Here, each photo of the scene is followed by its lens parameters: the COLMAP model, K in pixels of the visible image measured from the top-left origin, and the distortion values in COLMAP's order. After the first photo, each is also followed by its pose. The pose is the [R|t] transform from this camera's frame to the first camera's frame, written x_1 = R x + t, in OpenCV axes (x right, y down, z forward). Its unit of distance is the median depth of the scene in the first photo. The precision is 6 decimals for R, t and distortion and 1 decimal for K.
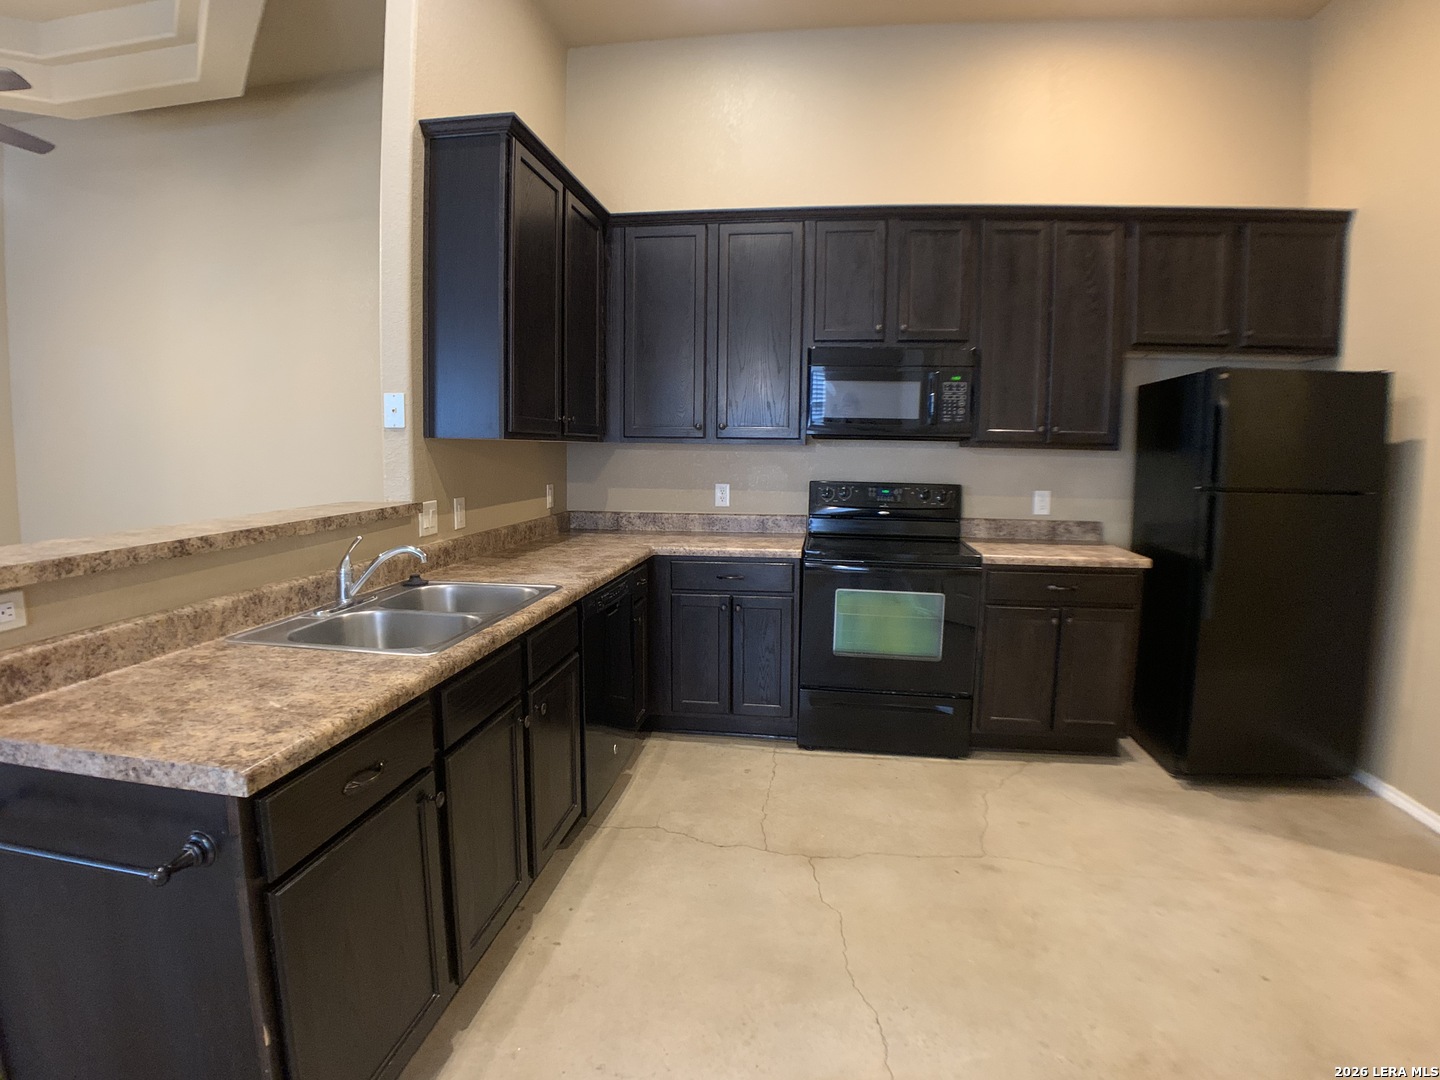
lens RADIAL K [[732.9, 0, 713.7], [0, 732.9, 519.7], [0, 0, 1]] dist [-0.088360, 0.011669]
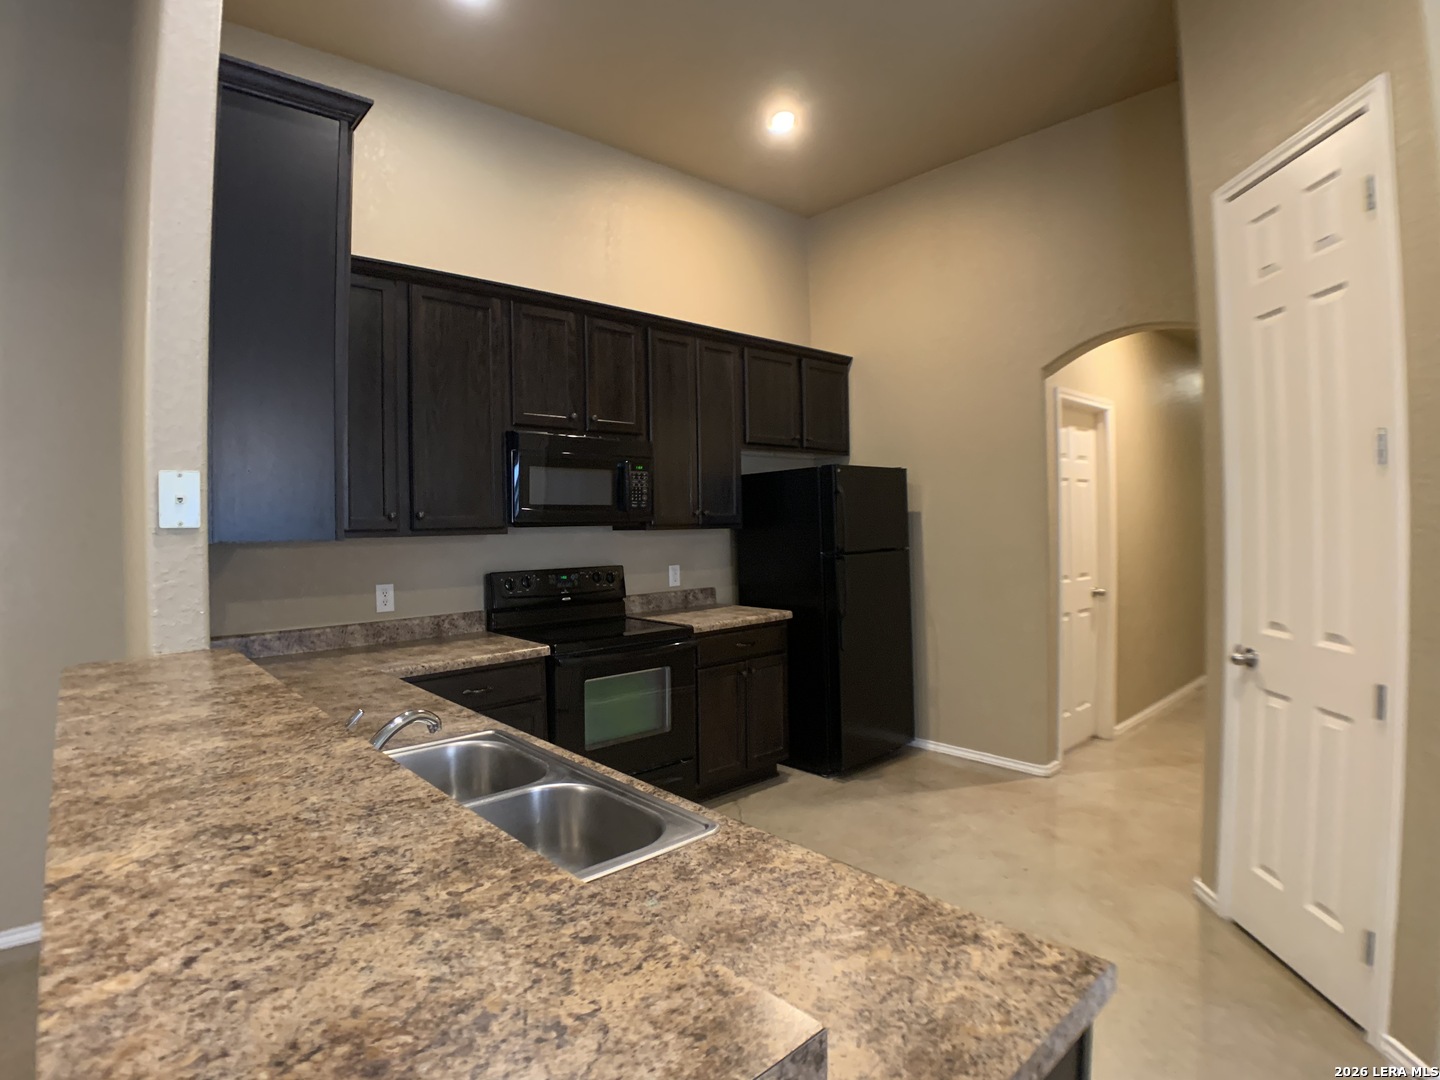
lens RADIAL K [[732.9, 0, 713.7], [0, 732.9, 519.7], [0, 0, 1]] dist [-0.088360, 0.011669]
pose [[0.652711, -0.022943, 0.757260, -0.426728], [0.105545, 0.992548, -0.060902, -0.038734], [-0.750219, 0.119676, 0.650268, 0.210202]]
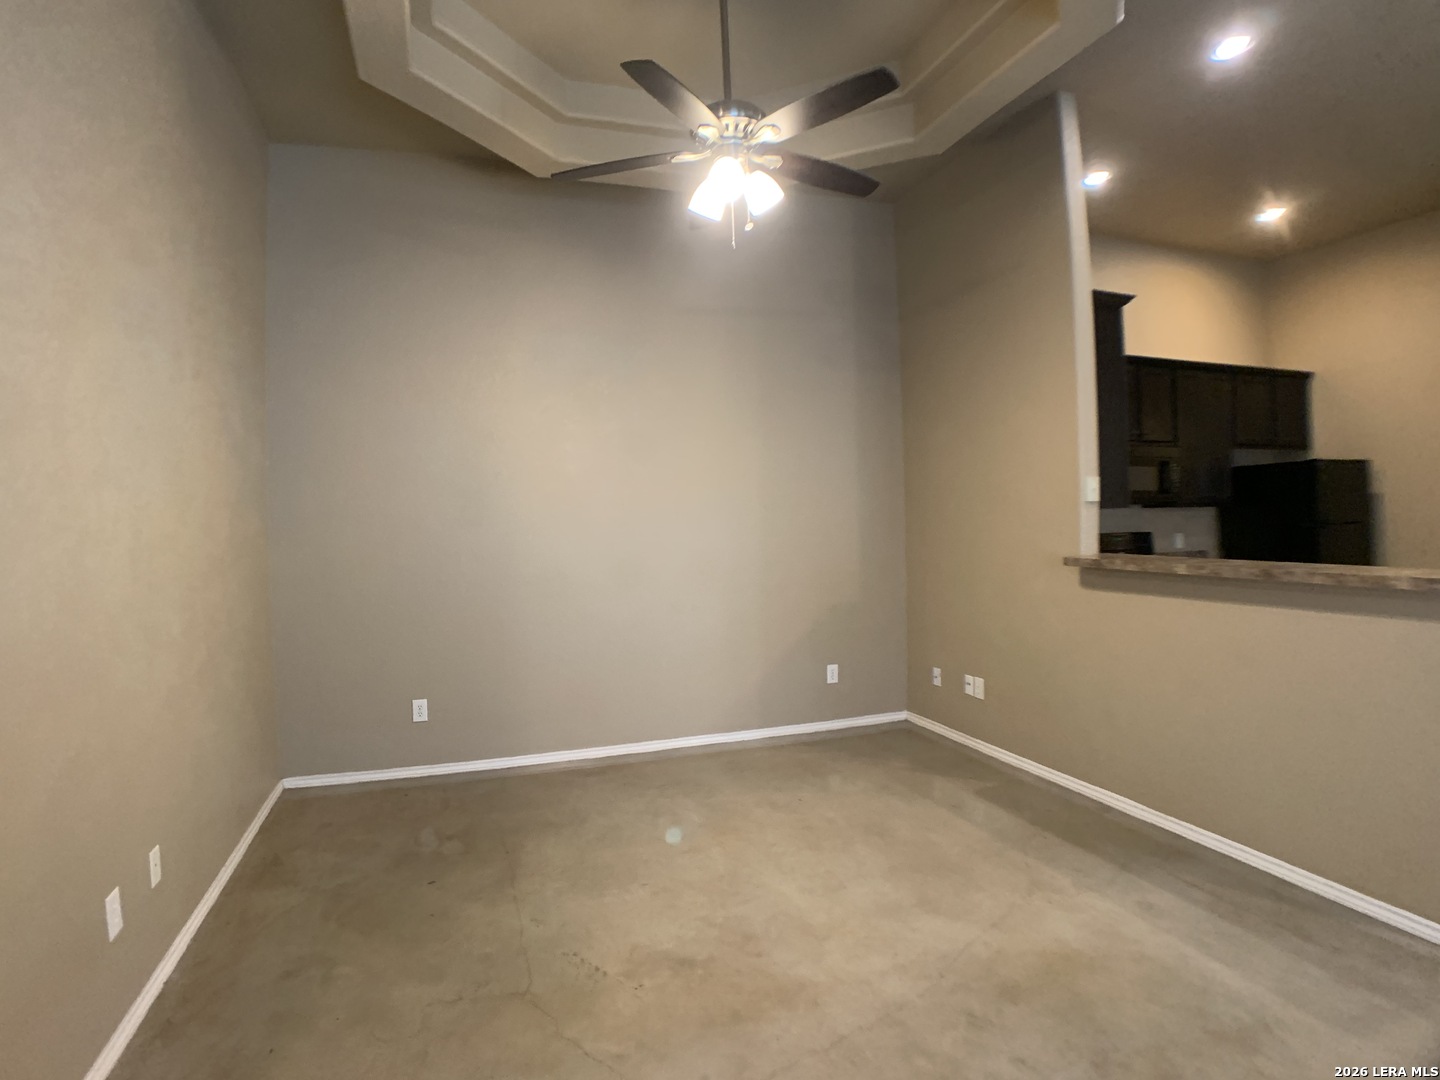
lens RADIAL K [[732.9, 0, 713.7], [0, 732.9, 519.7], [0, 0, 1]] dist [-0.088360, 0.011669]
pose [[0.905588, -0.028496, 0.423200, -1.275285], [0.078977, 0.991621, -0.102230, 0.009206], [-0.416741, 0.126001, 0.900250, 0.018237]]
